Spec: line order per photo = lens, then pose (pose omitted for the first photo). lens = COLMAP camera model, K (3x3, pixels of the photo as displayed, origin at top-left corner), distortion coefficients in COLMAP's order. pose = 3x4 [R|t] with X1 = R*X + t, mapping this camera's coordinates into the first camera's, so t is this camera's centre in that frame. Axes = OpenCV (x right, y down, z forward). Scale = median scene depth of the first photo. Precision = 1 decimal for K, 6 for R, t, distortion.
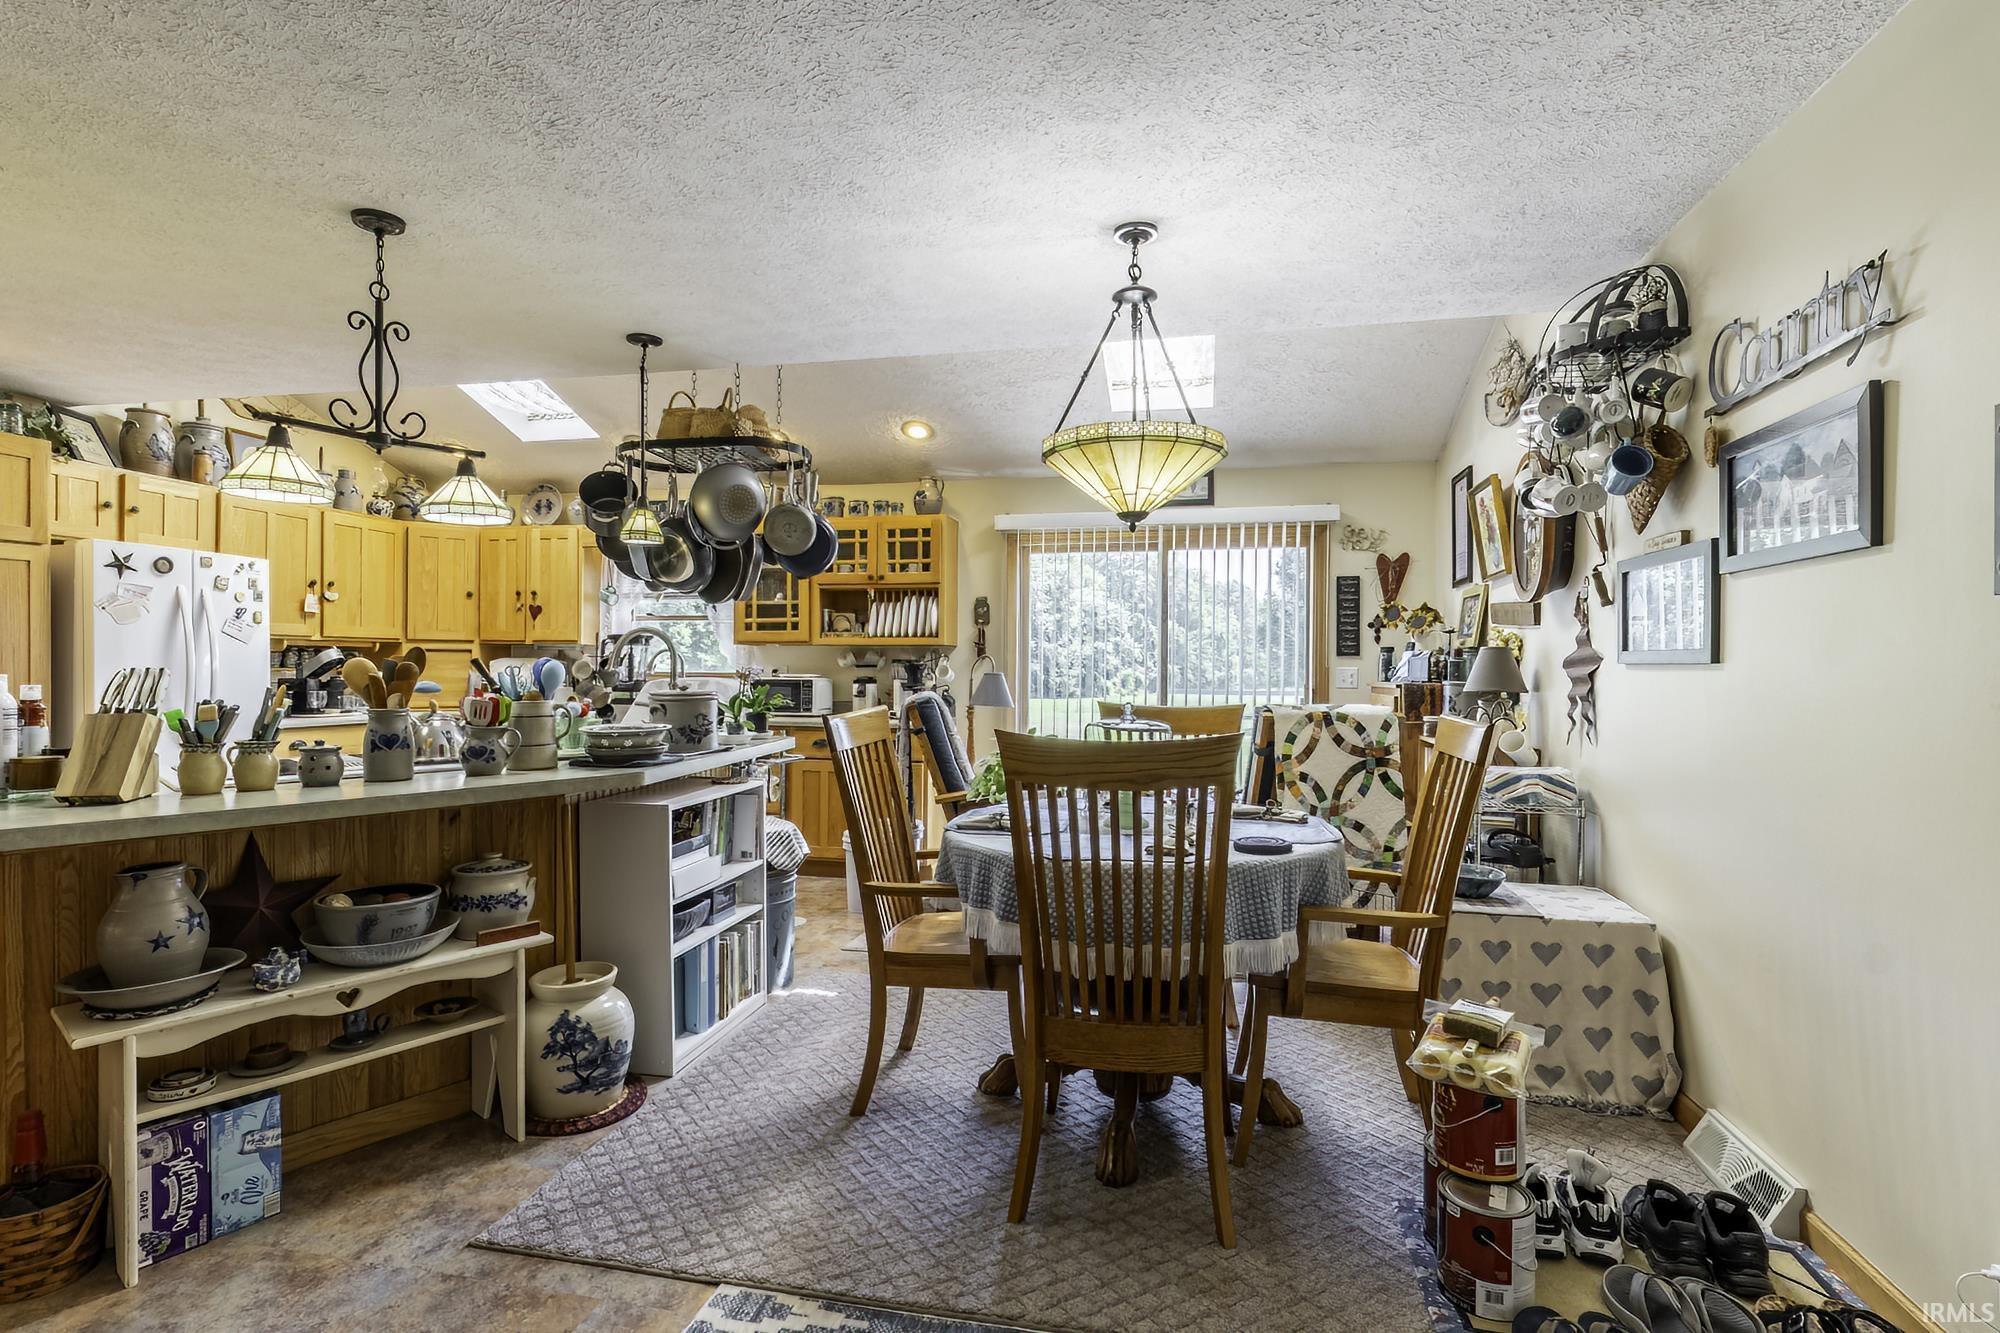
lens RADIAL K [[979.0, 0, 1000.0], [0, 979.0, 666.5], [0, 0, 1]] dist [0.000378, 0.000129]
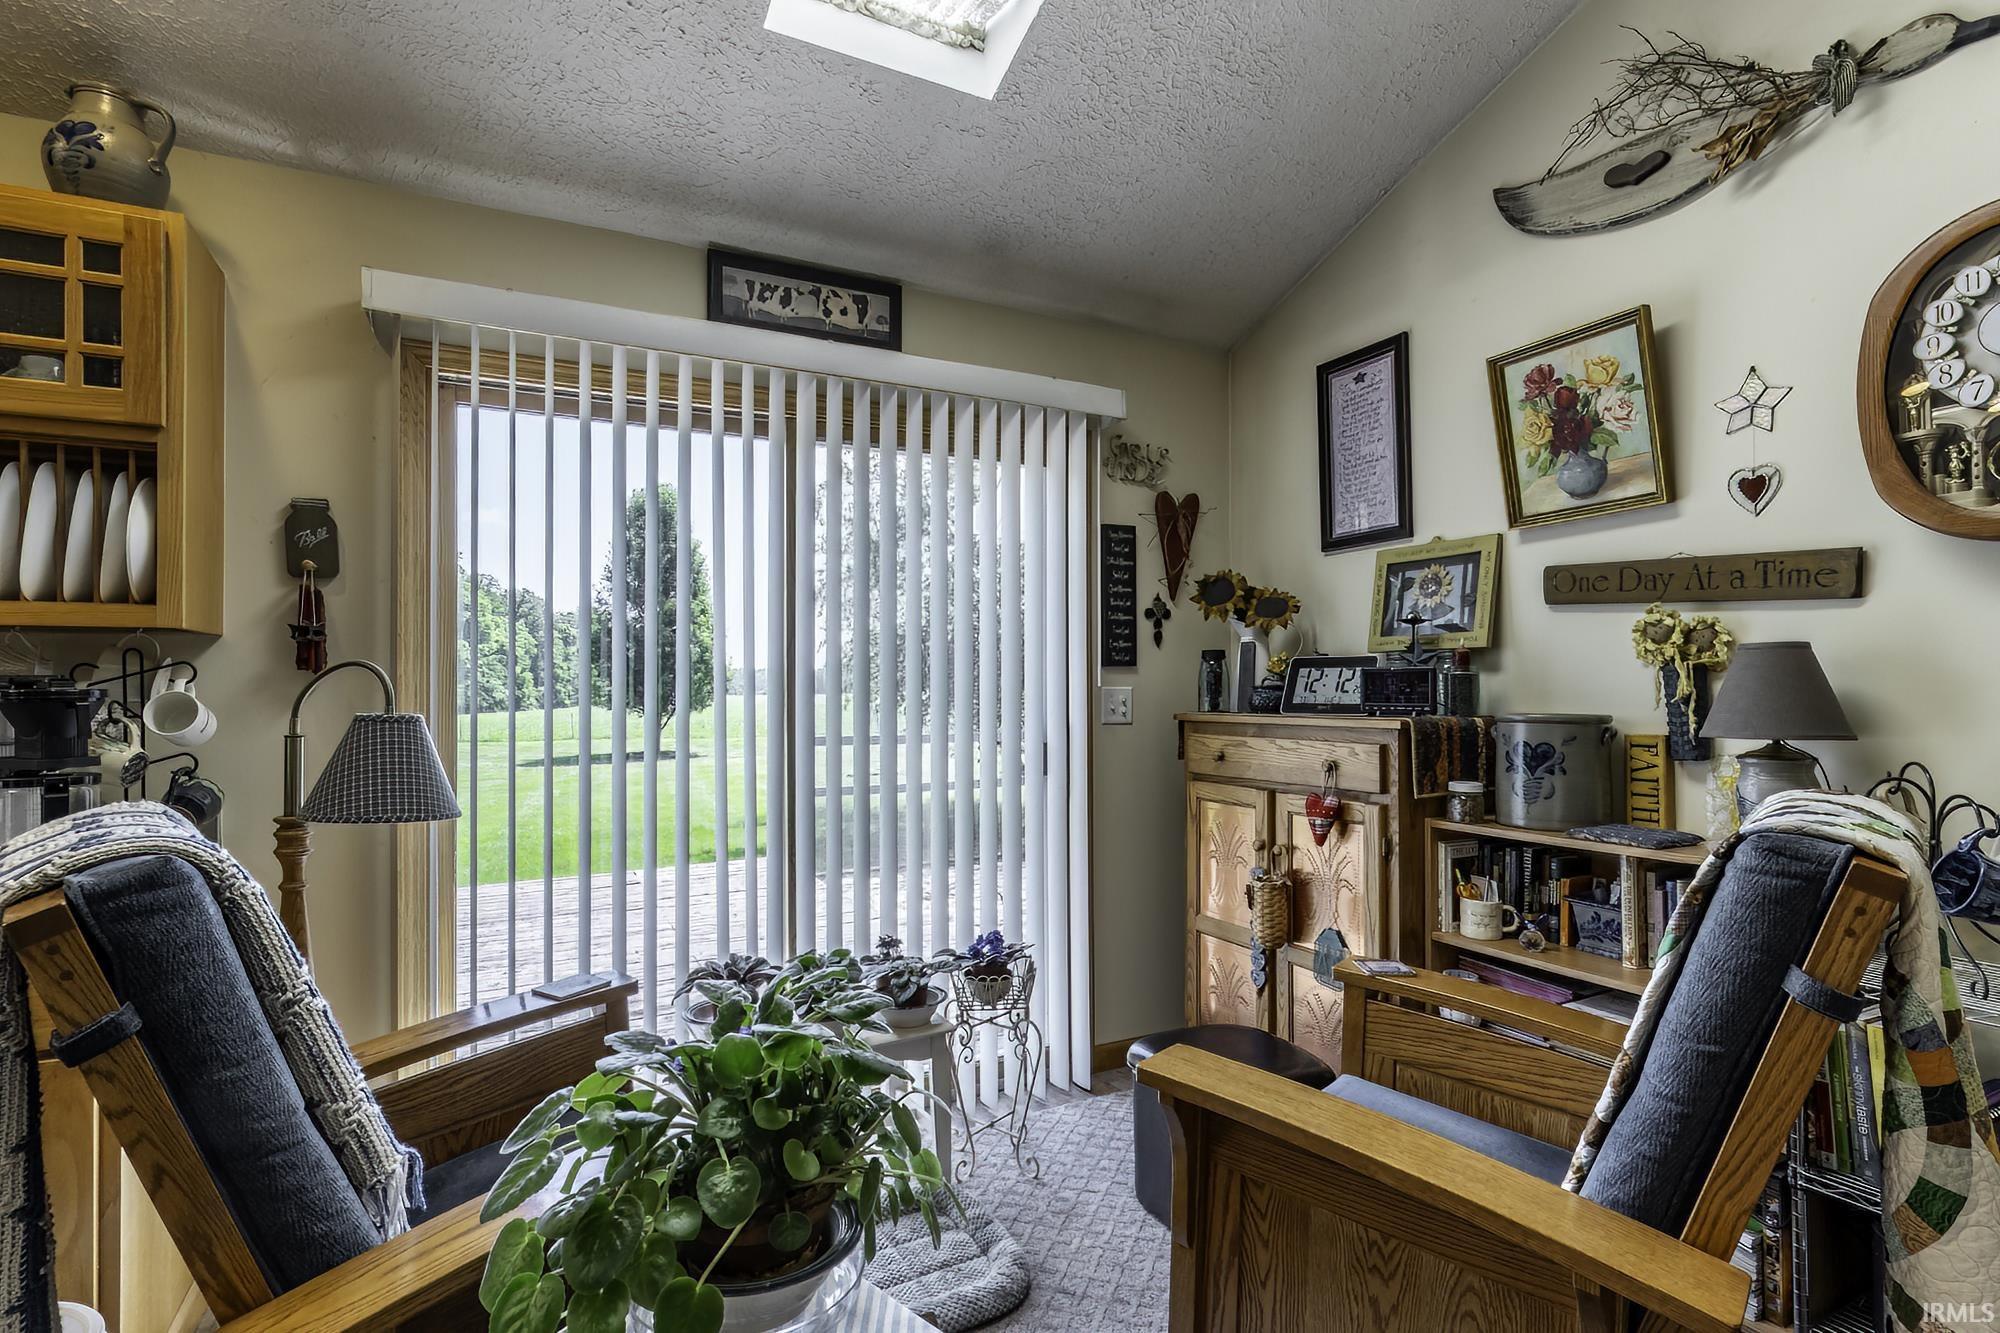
lens RADIAL K [[970.5, 0, 992.9], [0, 970.5, 673.3], [0, 0, 1]] dist [0.004883, 0.000781]
pose [[0.769700, -0.001660, 0.638403, -0.055470], [0.007819, 0.999946, -0.006827, -0.003577], [-0.638358, 0.010247, 0.769672, 0.587125]]
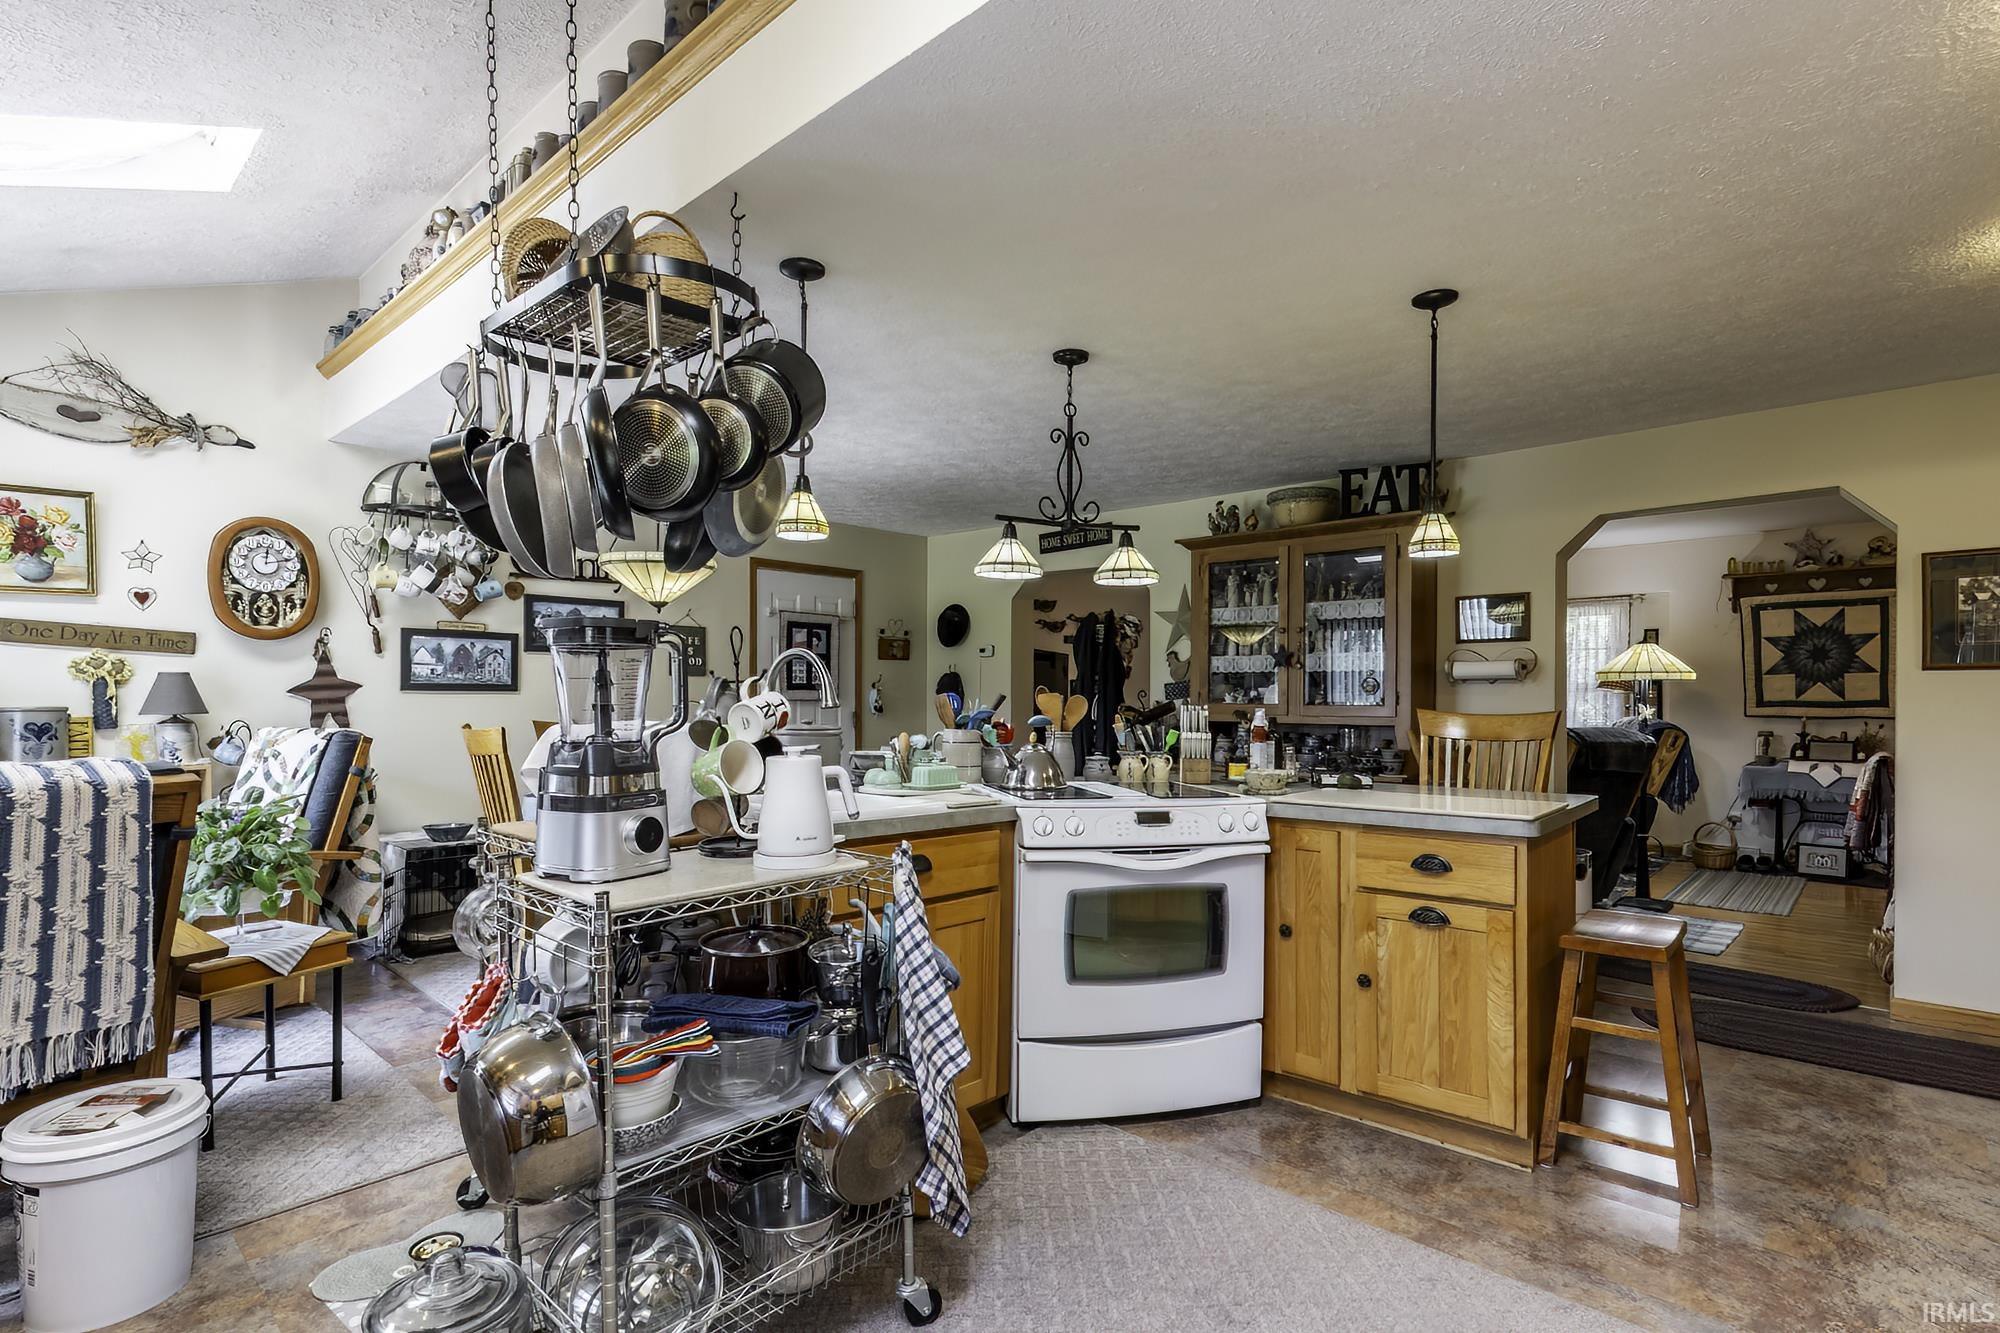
lens RADIAL K [[971.8, 0, 1005.1], [0, 971.8, 693.8], [0, 0, 1]] dist [0.004090, 0.000283]
pose [[-0.862476, -0.011731, 0.505961, -0.545879], [-0.012322, 0.999922, 0.002178, -0.006803], [-0.505947, -0.004356, -0.862553, 0.975172]]
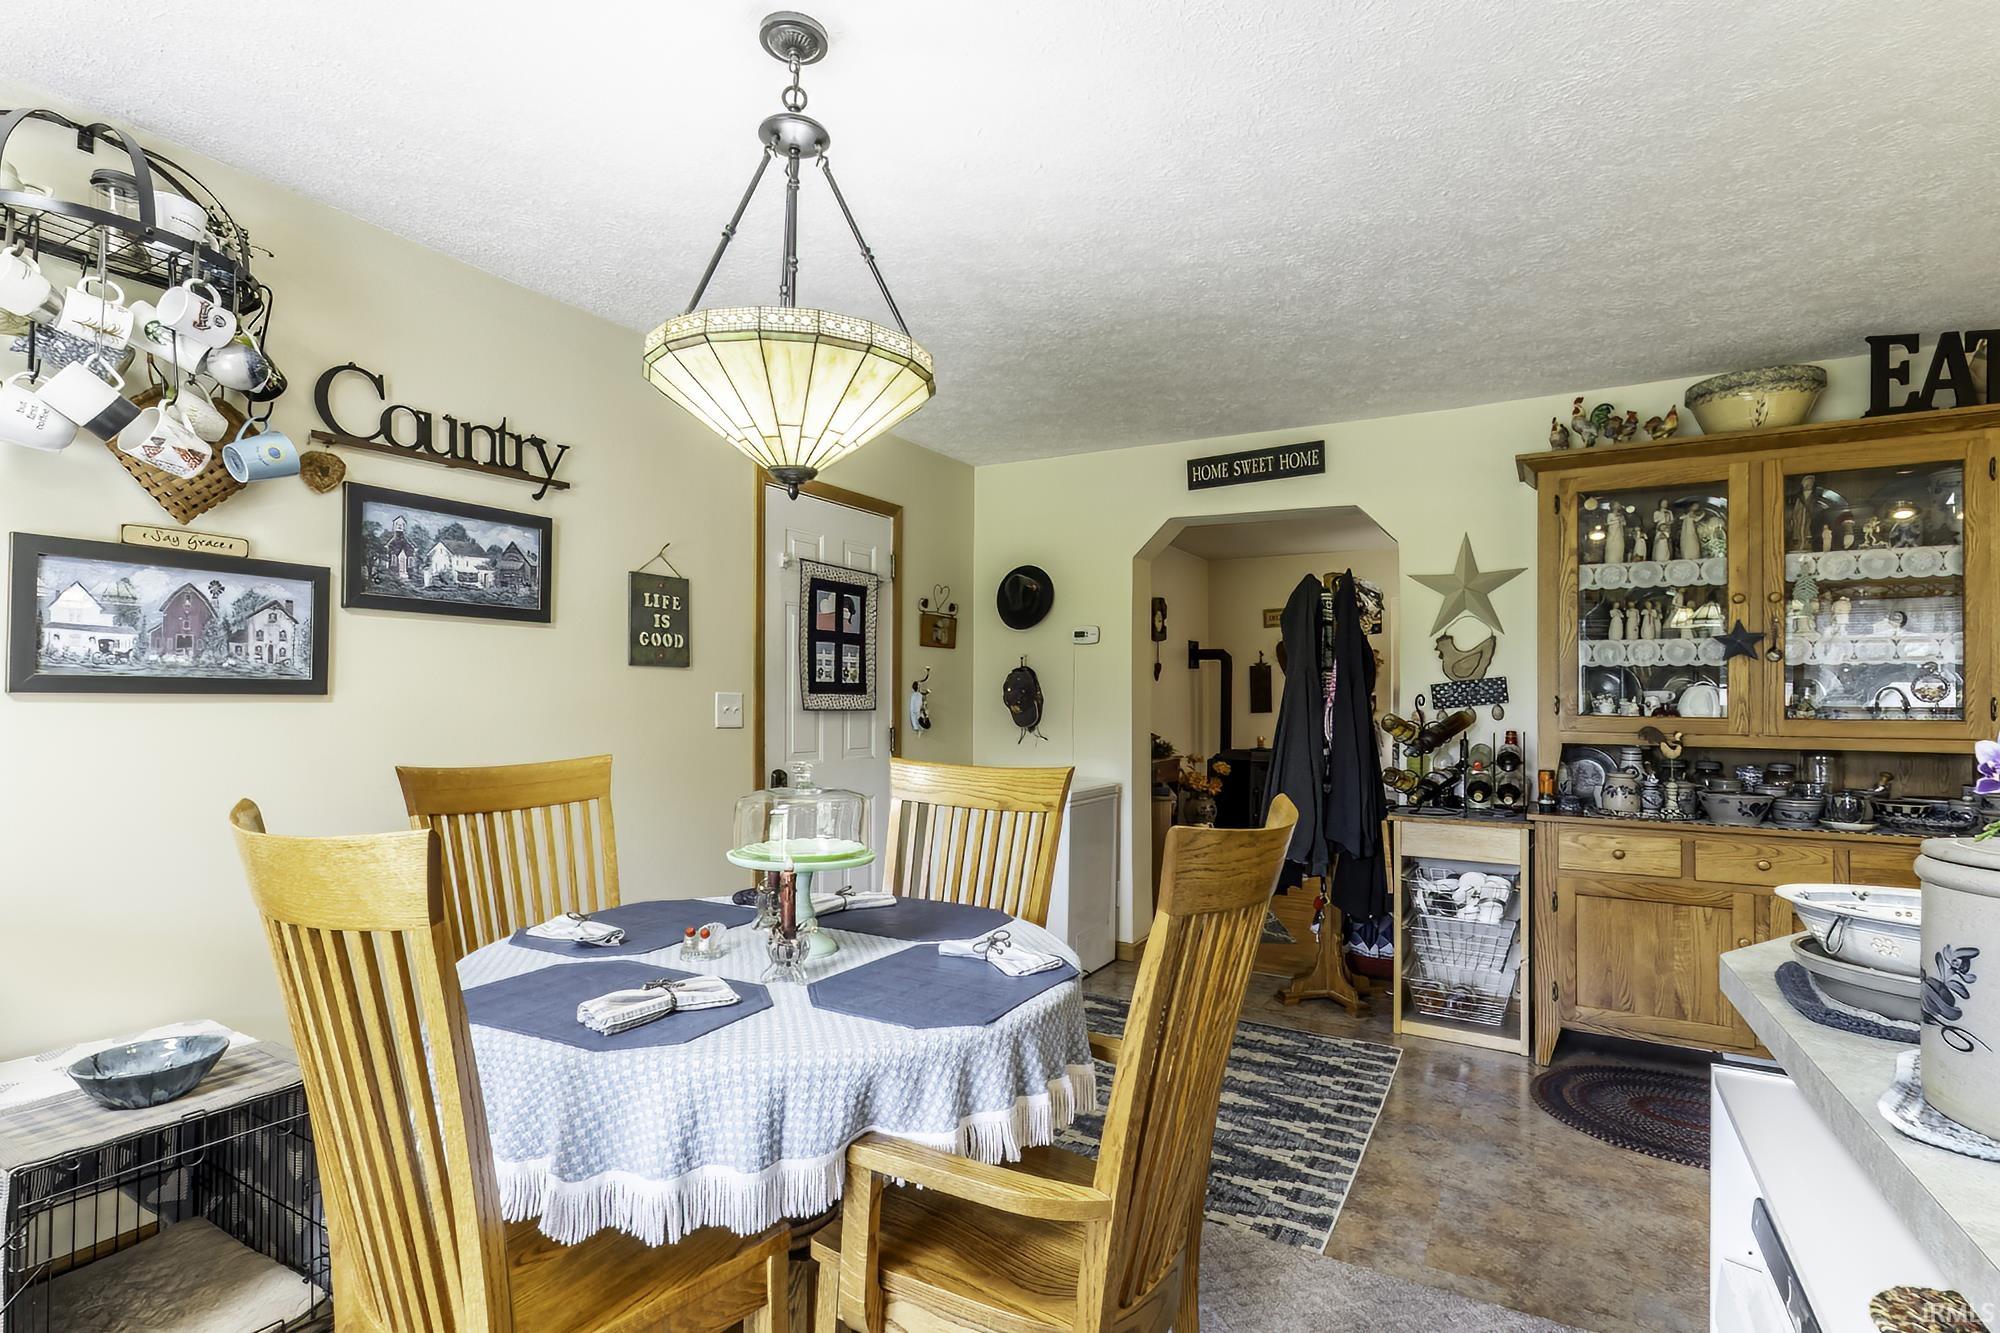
lens RADIAL K [[955.4, 0, 1010.4], [0, 955.4, 682.5], [0, 0, 1]] dist [-0.003013, -0.001255]
pose [[-0.956104, -0.007805, 0.292924, -0.084751], [-0.013030, 0.999789, -0.015892, -0.004415], [-0.292738, -0.019011, -0.956004, 0.720410]]
